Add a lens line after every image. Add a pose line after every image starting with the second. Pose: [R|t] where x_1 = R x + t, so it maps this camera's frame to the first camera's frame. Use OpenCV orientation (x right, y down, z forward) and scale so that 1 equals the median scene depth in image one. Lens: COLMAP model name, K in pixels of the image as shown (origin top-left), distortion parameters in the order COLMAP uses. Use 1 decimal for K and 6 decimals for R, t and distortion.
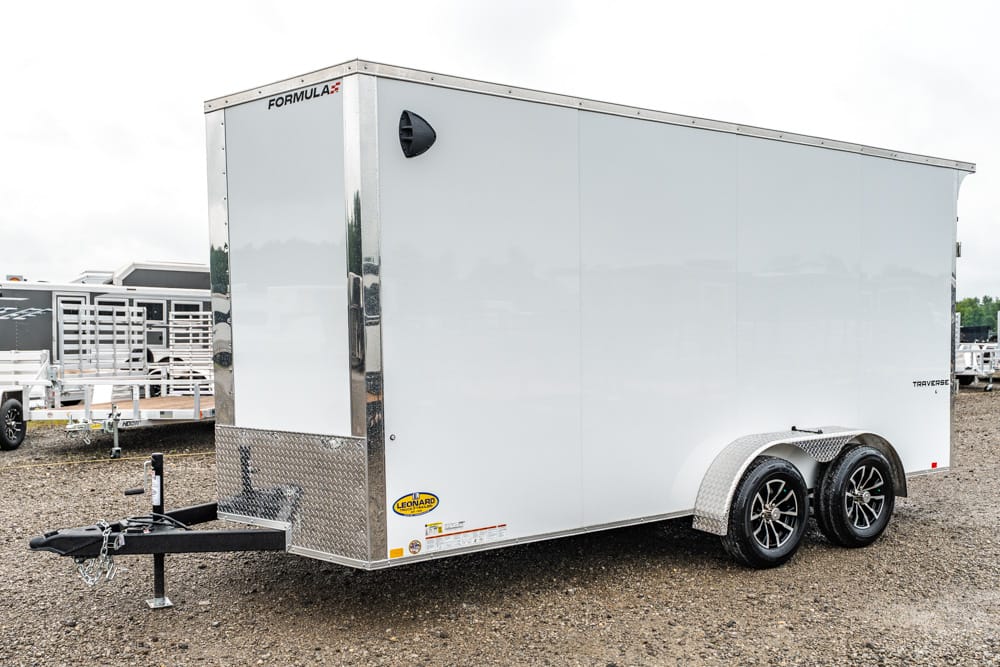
lens RADIAL K [[833.1, 0, 446.2], [0, 833.1, 362.3], [0, 0, 1]] dist [-0.001781, -0.001000]
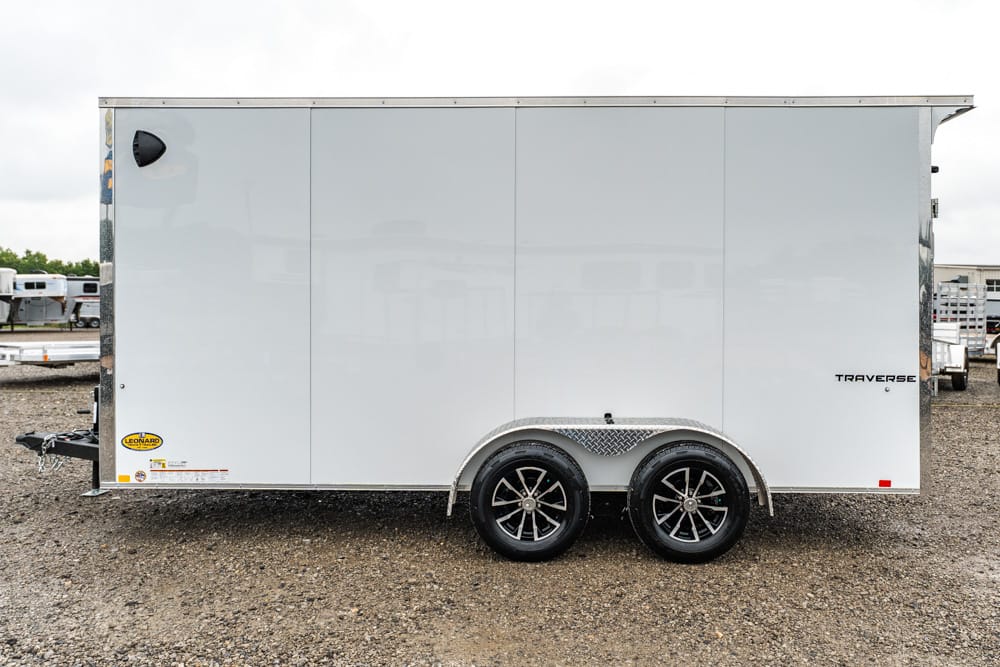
lens RADIAL K [[630.6, 0, 560.4], [0, 630.6, 315.0], [0, 0, 1]] dist [0.002596, -0.000196]
pose [[0.854020, 0.011565, -0.520111, 0.798197], [-0.032586, 0.998979, -0.031292, -0.008117], [0.519218, 0.043672, 0.853525, 0.411568]]
